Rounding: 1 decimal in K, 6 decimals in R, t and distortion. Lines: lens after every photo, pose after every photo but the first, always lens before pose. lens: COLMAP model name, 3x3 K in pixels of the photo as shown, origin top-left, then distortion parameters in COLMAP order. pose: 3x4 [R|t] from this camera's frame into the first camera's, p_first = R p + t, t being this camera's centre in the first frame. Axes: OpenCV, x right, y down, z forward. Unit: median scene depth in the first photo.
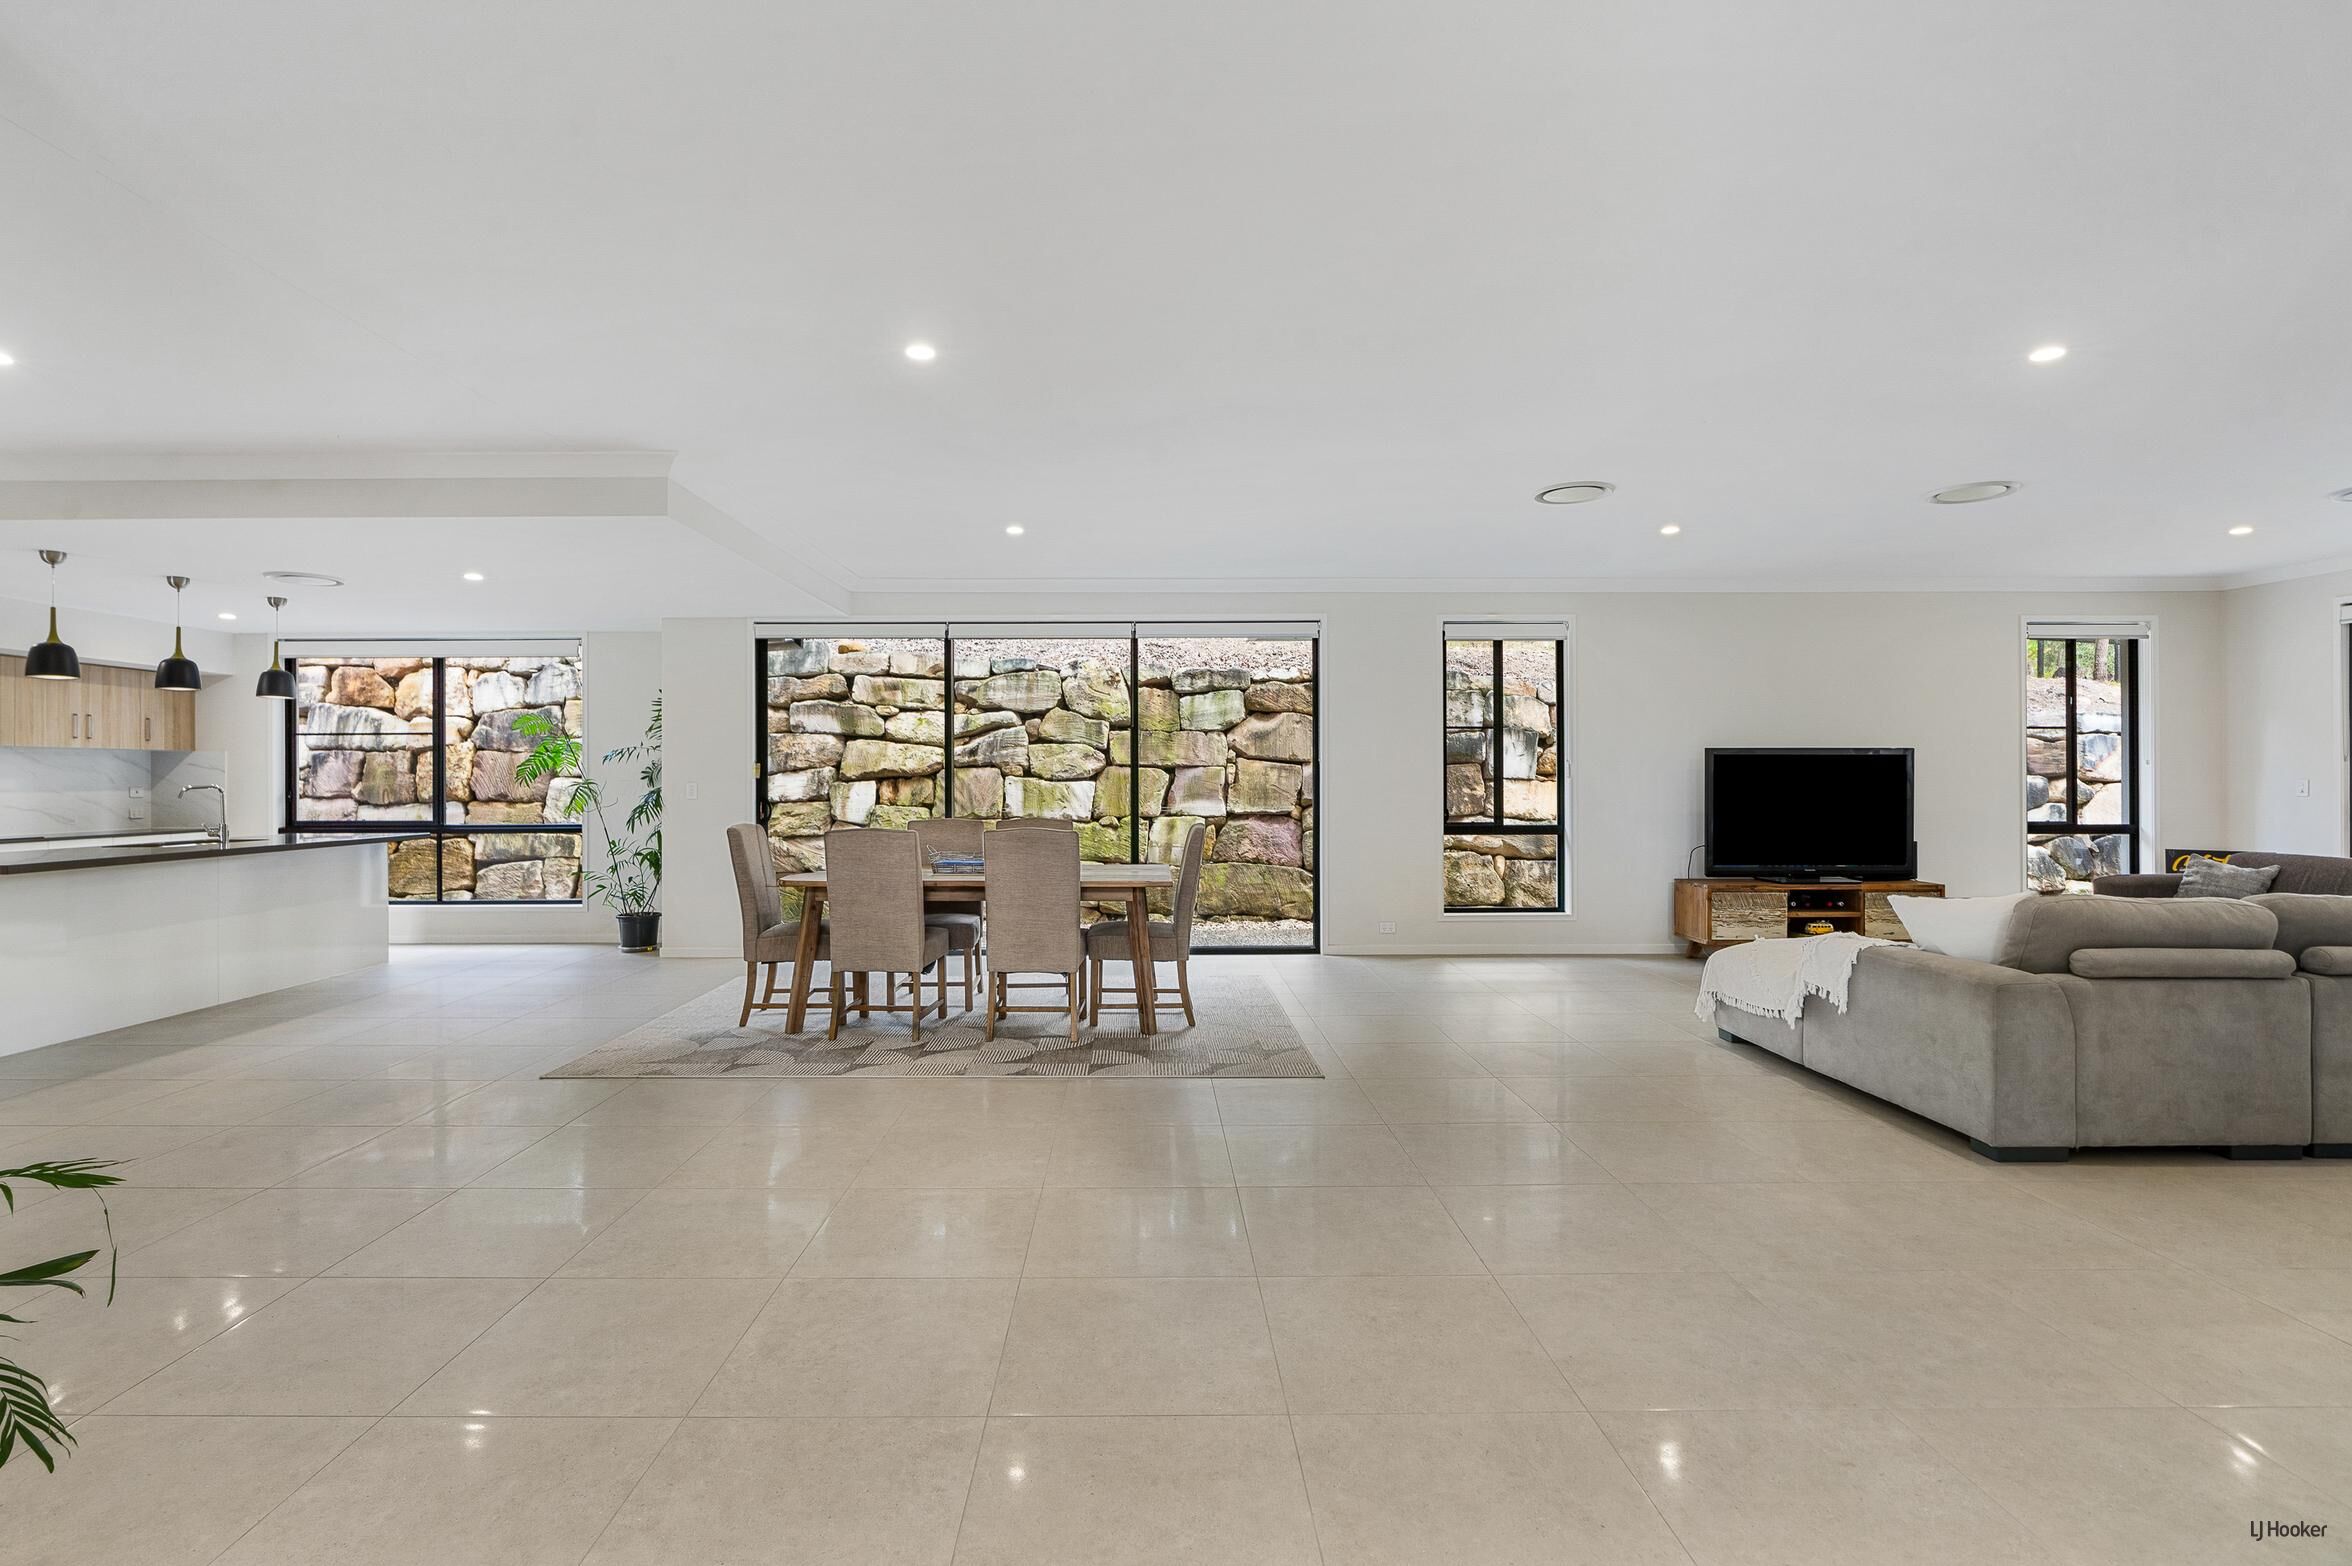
lens RADIAL K [[1068.5, 0, 1152.2], [0, 1068.5, 780.7], [0, 0, 1]] dist [-0.013052, 0.000107]
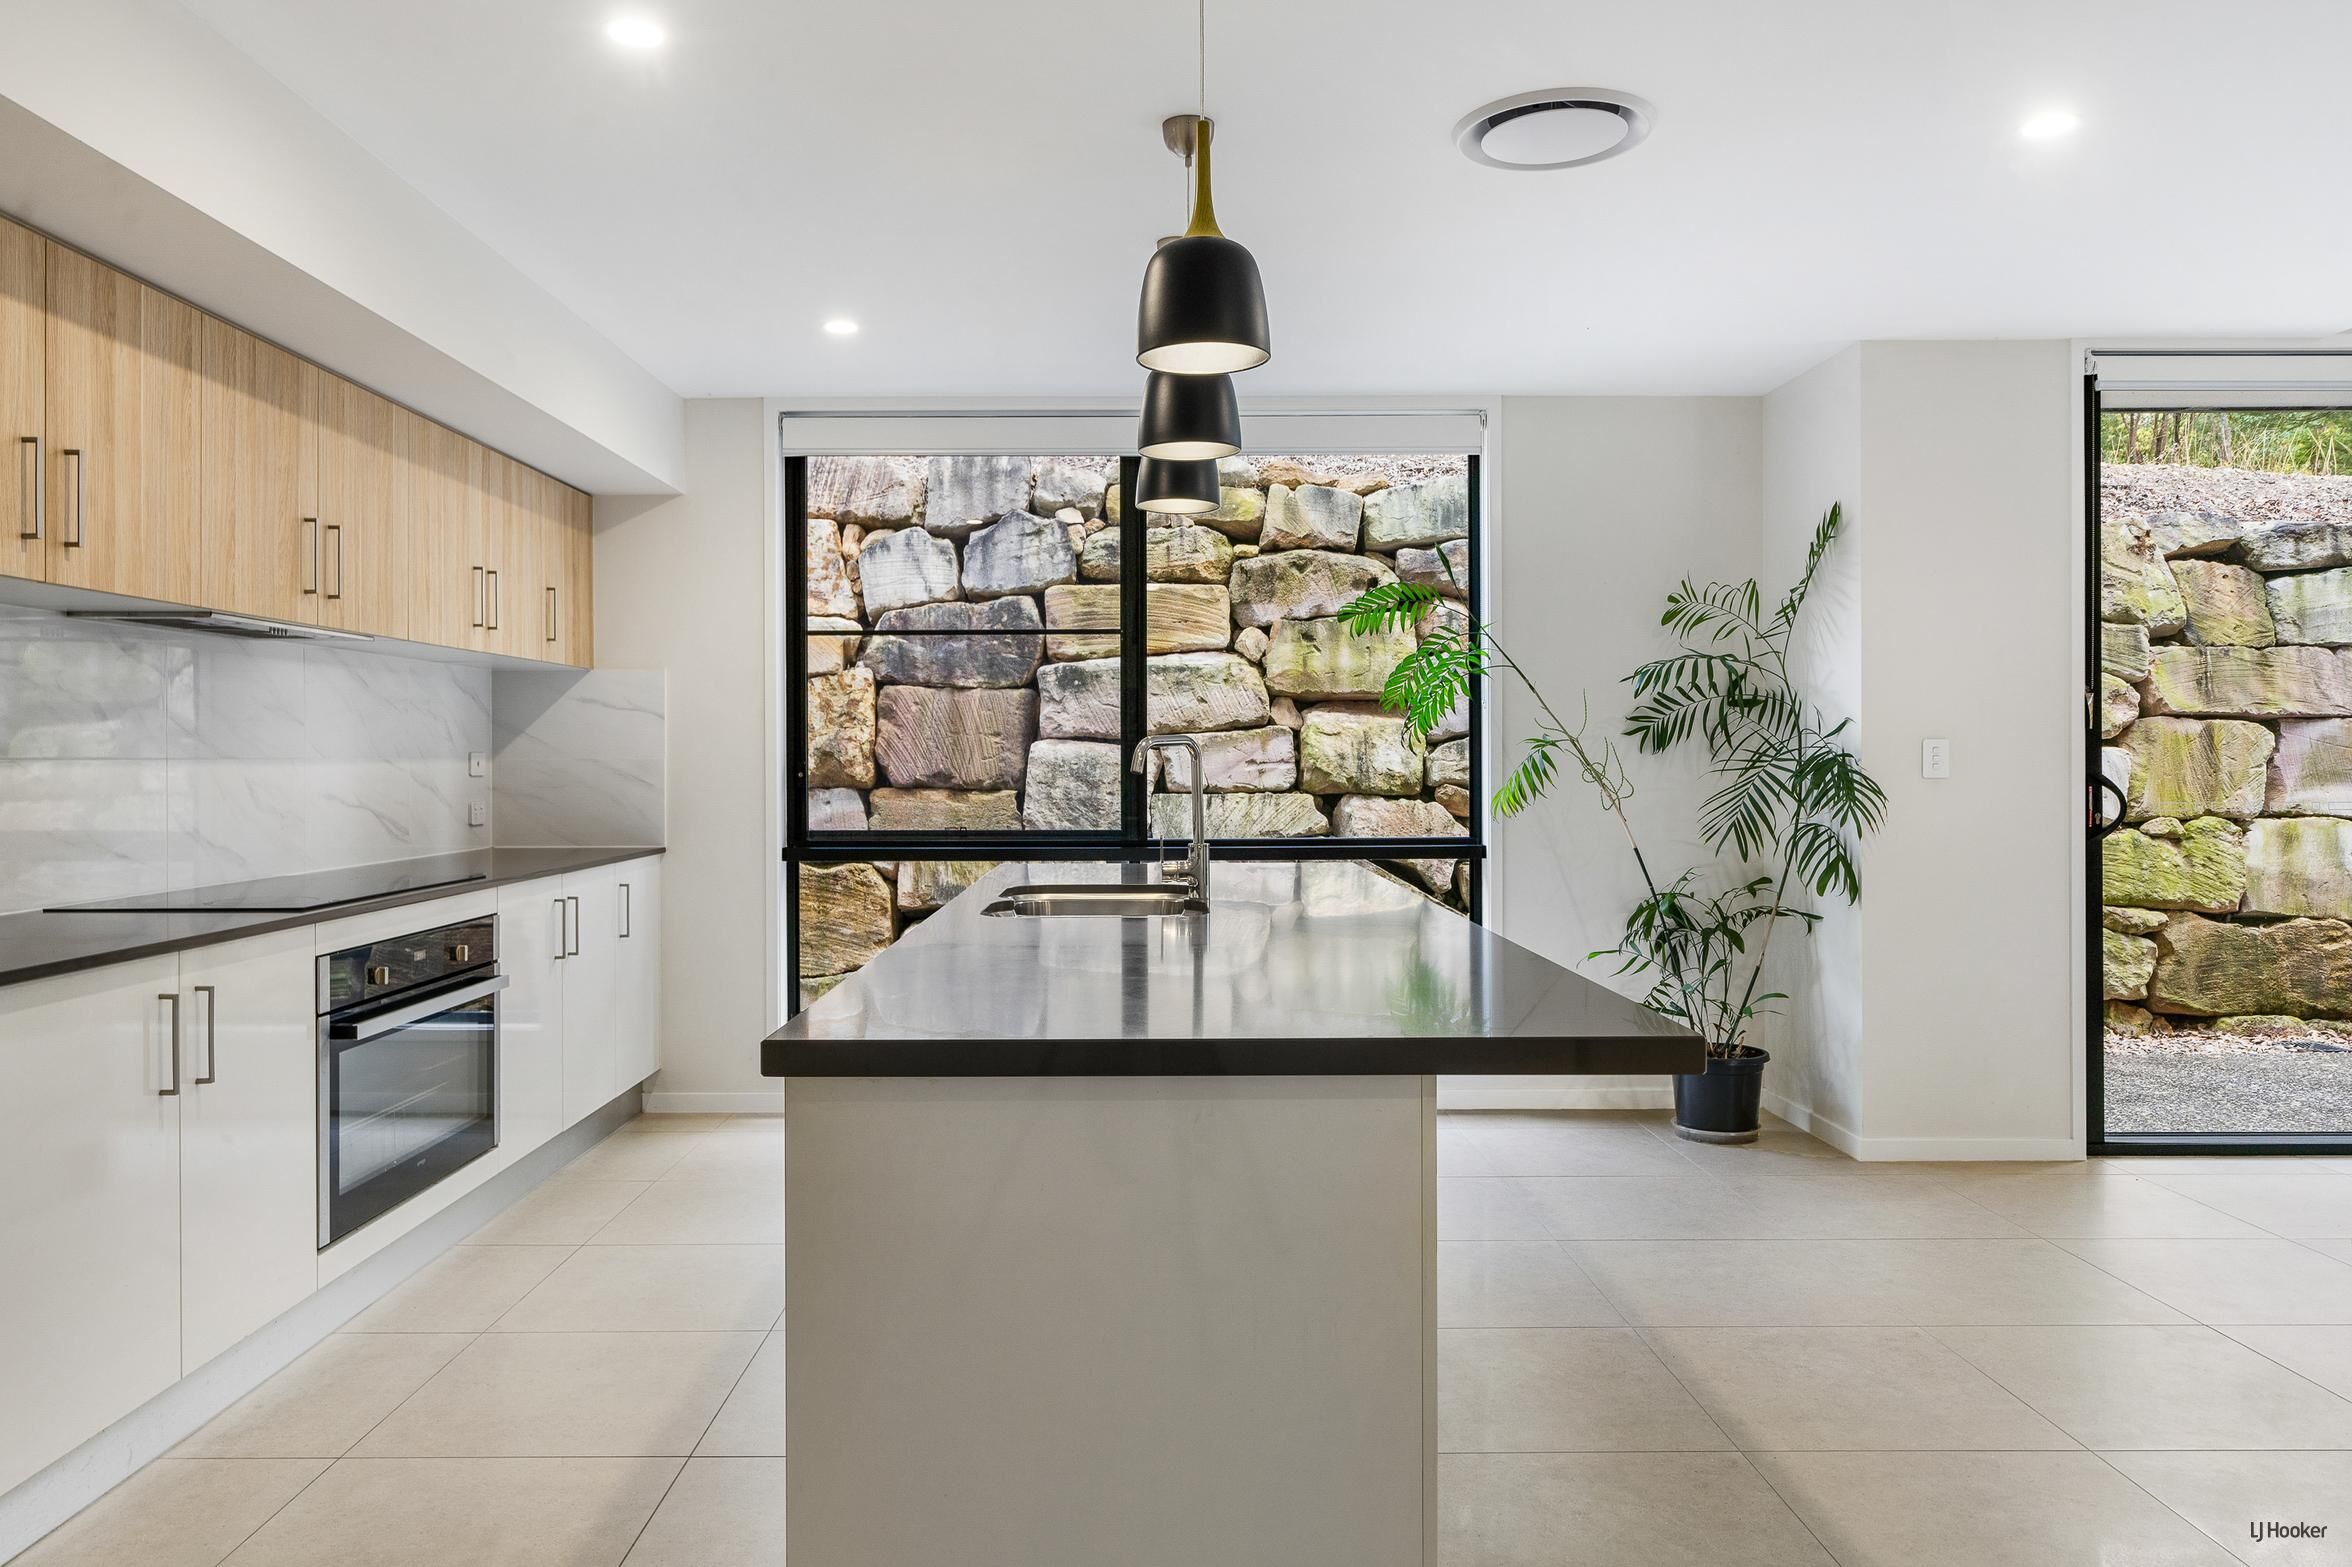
lens RADIAL K [[1580.8, 0, 1168.7], [0, 1580.8, 744.9], [0, 0, 1]] dist [-0.000846, -0.000888]
pose [[0.999988, -0.000524, -0.004852, -0.495255], [0.000474, 0.999947, -0.010314, 0.007020], [0.004858, 0.010311, 0.999935, 0.264392]]
